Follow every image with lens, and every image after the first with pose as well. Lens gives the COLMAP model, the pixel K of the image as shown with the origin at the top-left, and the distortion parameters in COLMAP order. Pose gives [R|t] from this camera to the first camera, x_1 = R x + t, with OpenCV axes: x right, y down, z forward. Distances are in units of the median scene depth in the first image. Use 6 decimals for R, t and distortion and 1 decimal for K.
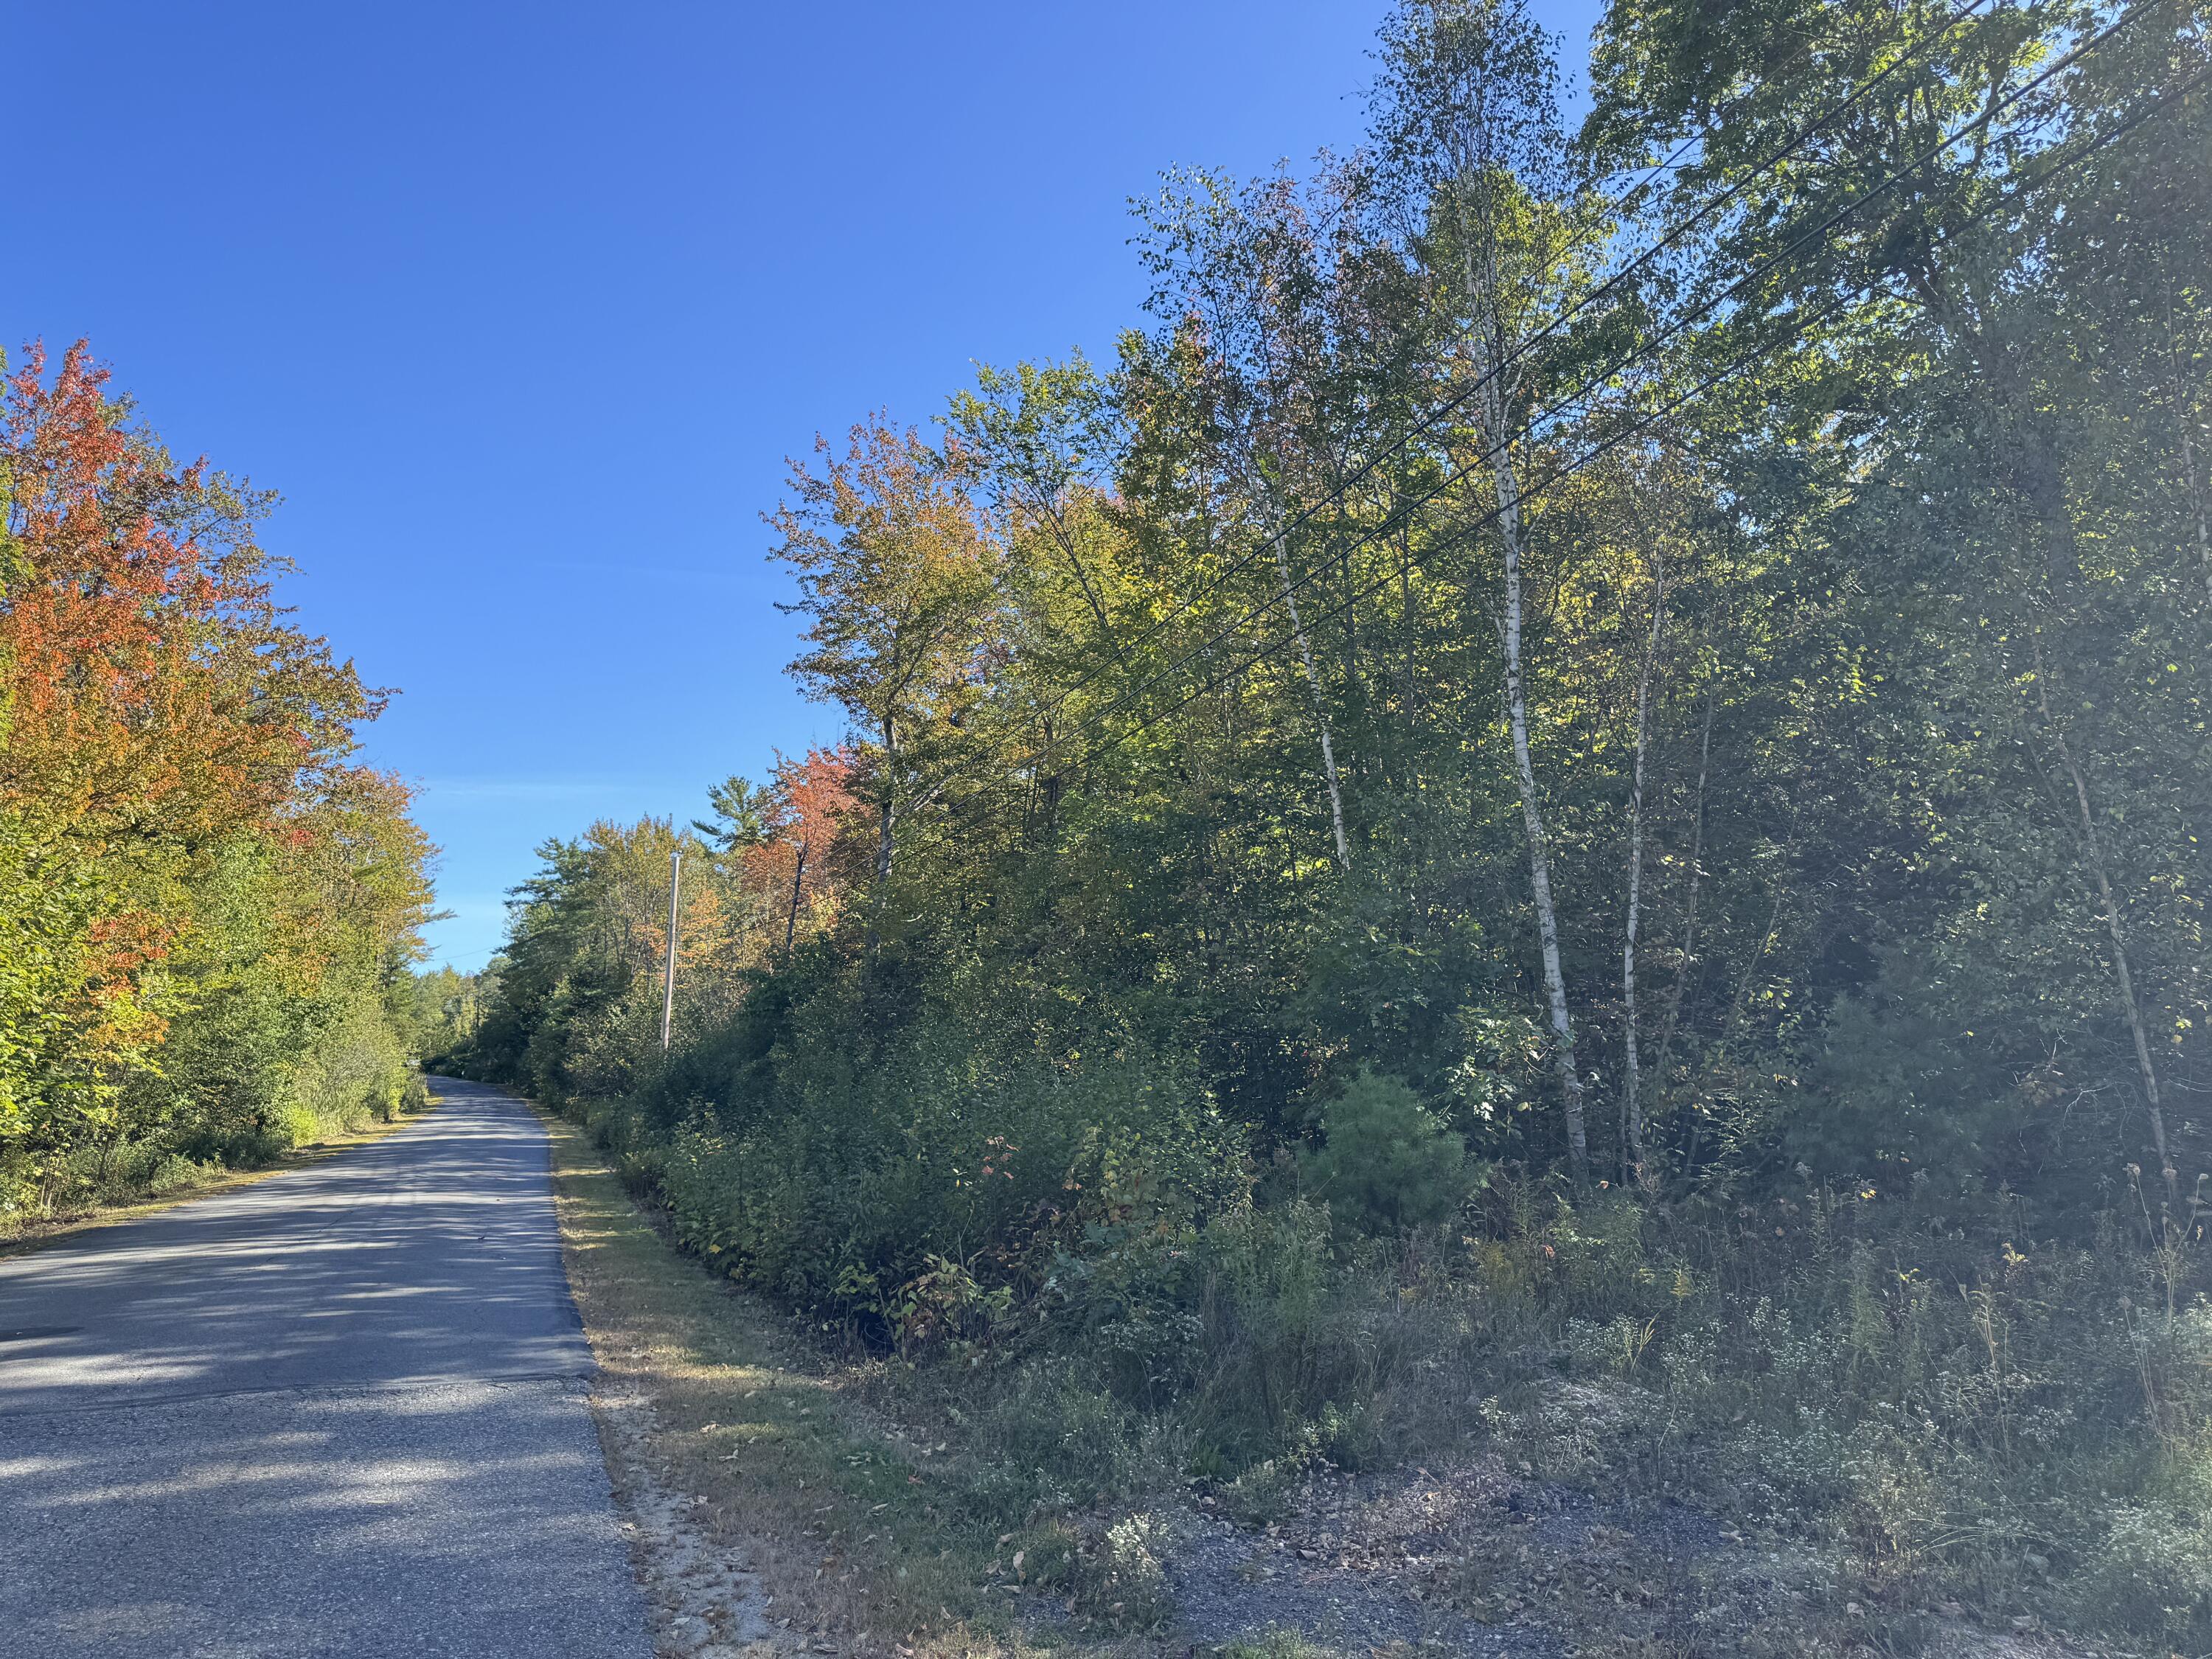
lens RADIAL K [[1524.2, 0, 1061.6], [0, 1524.2, 833.5], [0, 0, 1]] dist [0.115082, -0.176998]
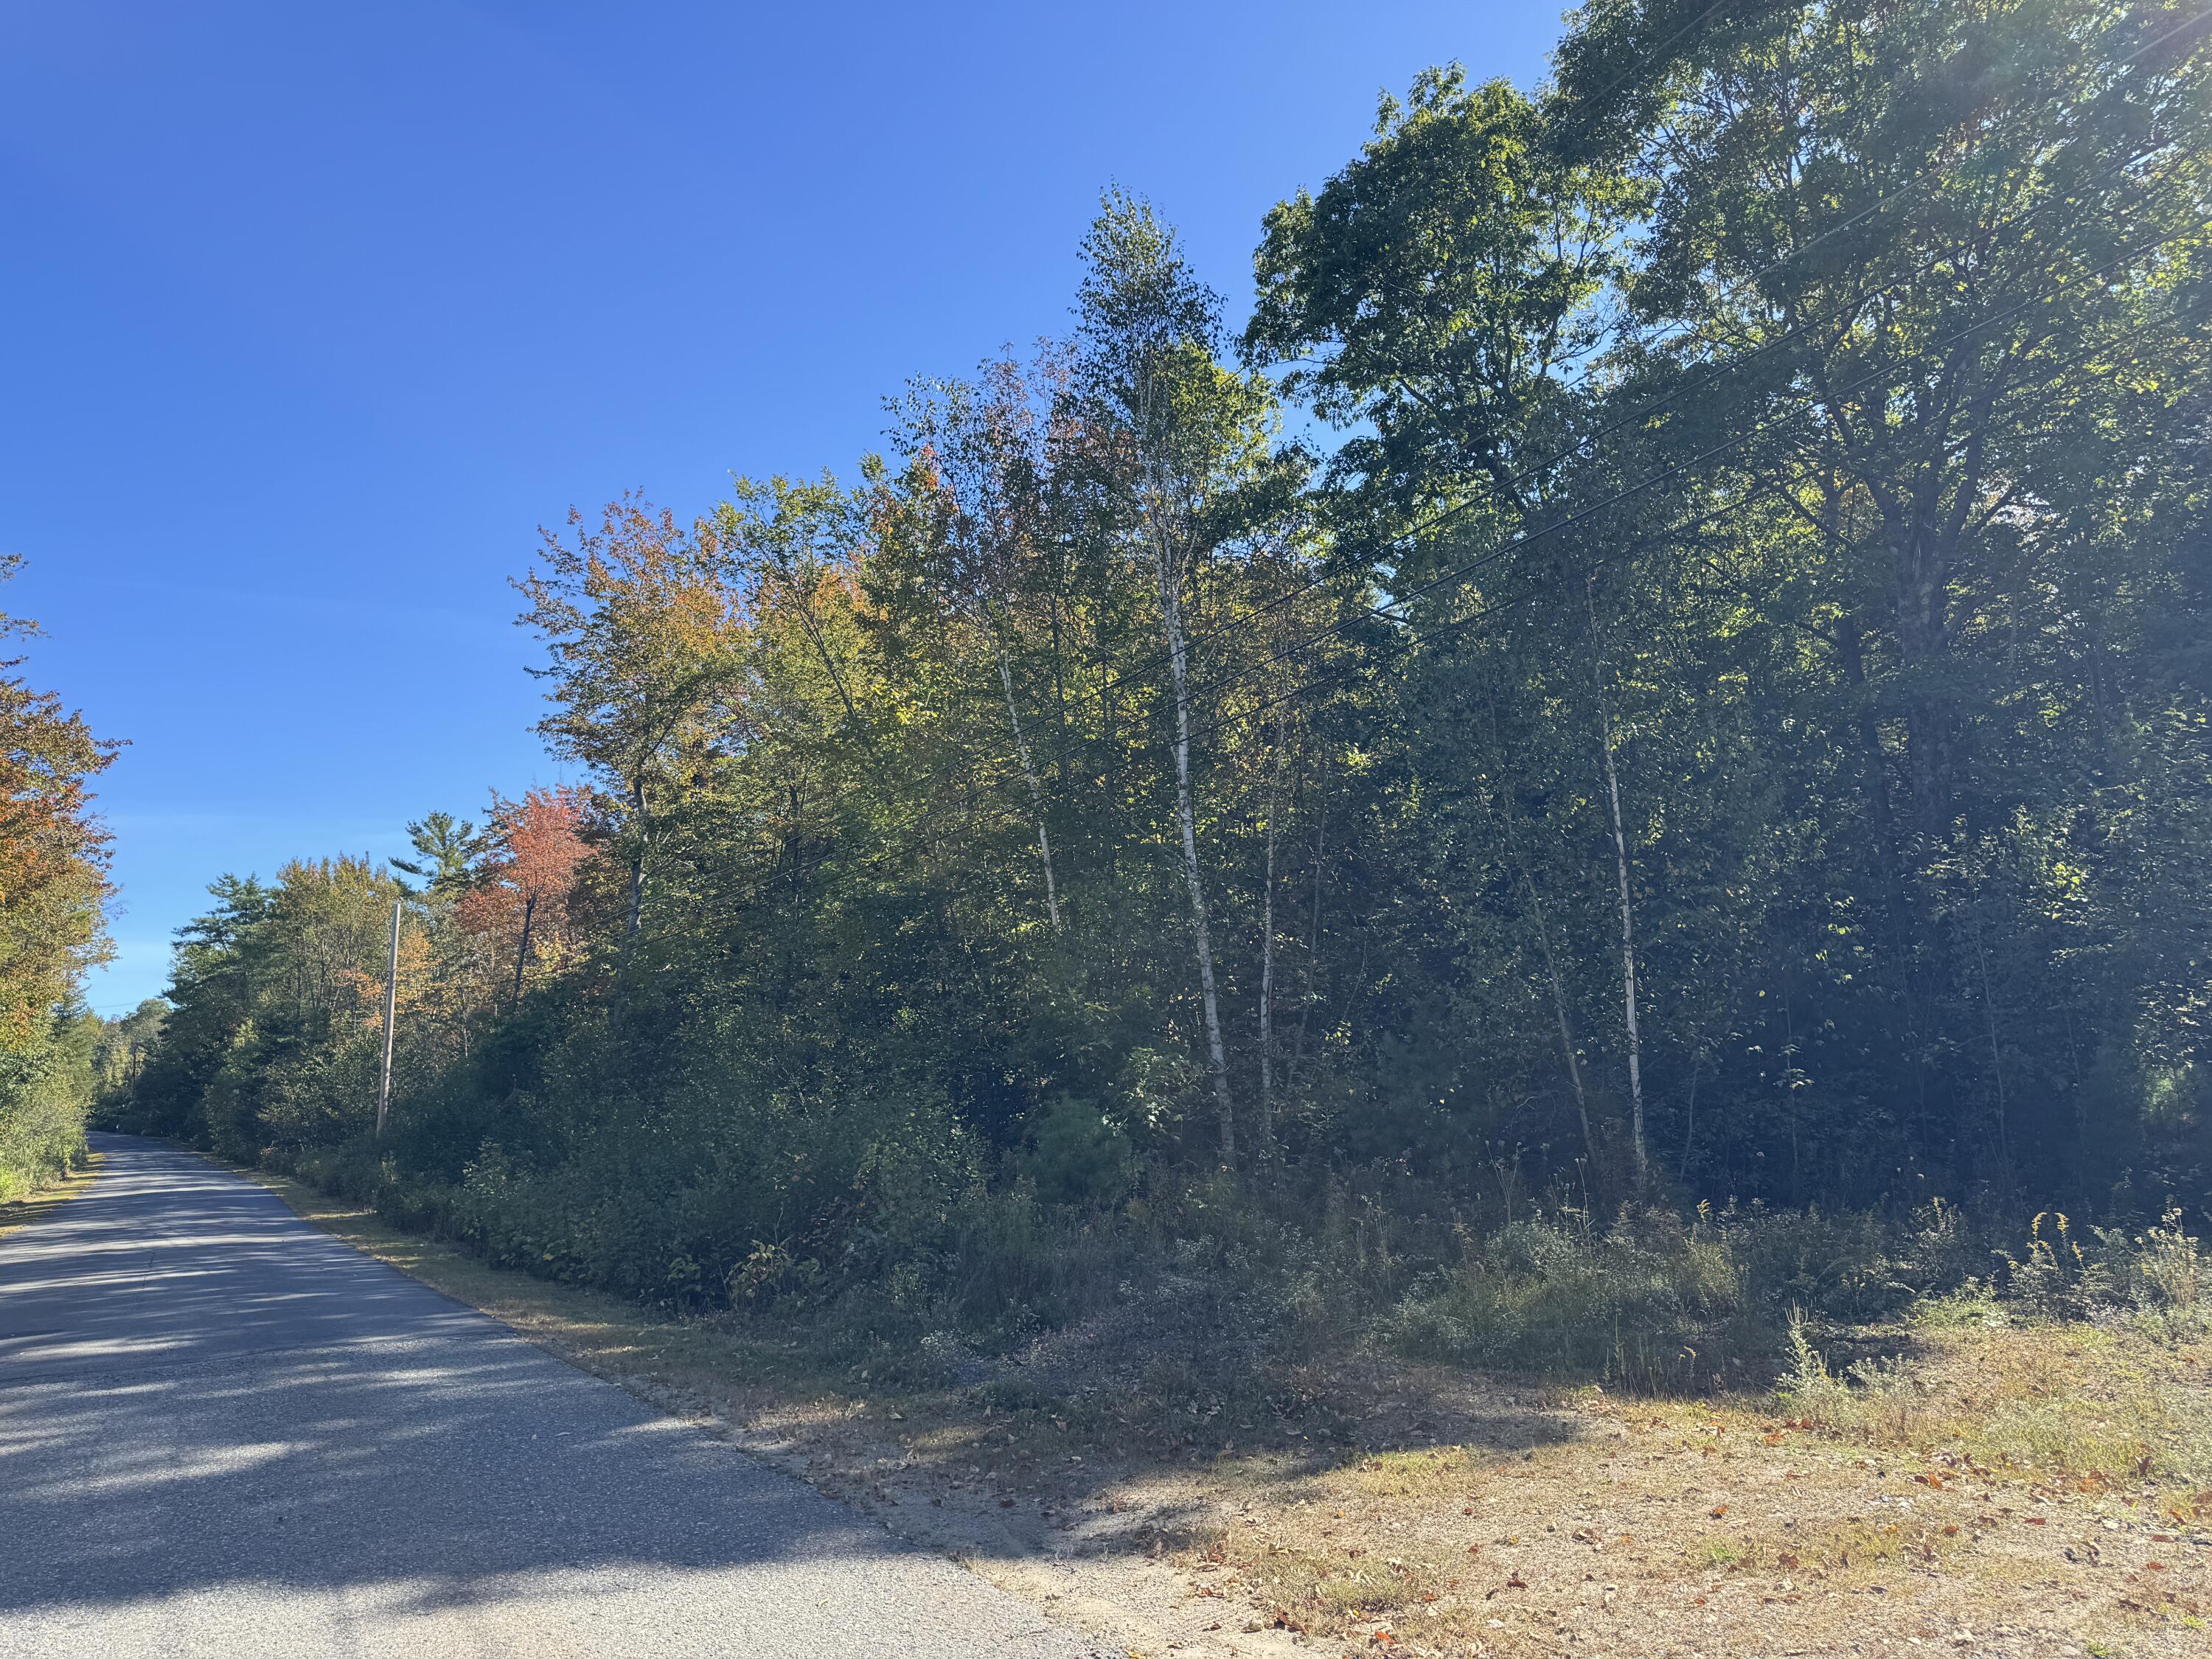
lens RADIAL K [[1533.9, 0, 1109.9], [0, 1533.9, 833.8], [0, 0, 1]] dist [0.040964, -0.038648]
pose [[0.976833, 0.011532, 0.213691, -0.020754], [-0.007217, 0.999754, -0.020962, -0.018358], [-0.213881, 0.018934, 0.976676, -0.121717]]
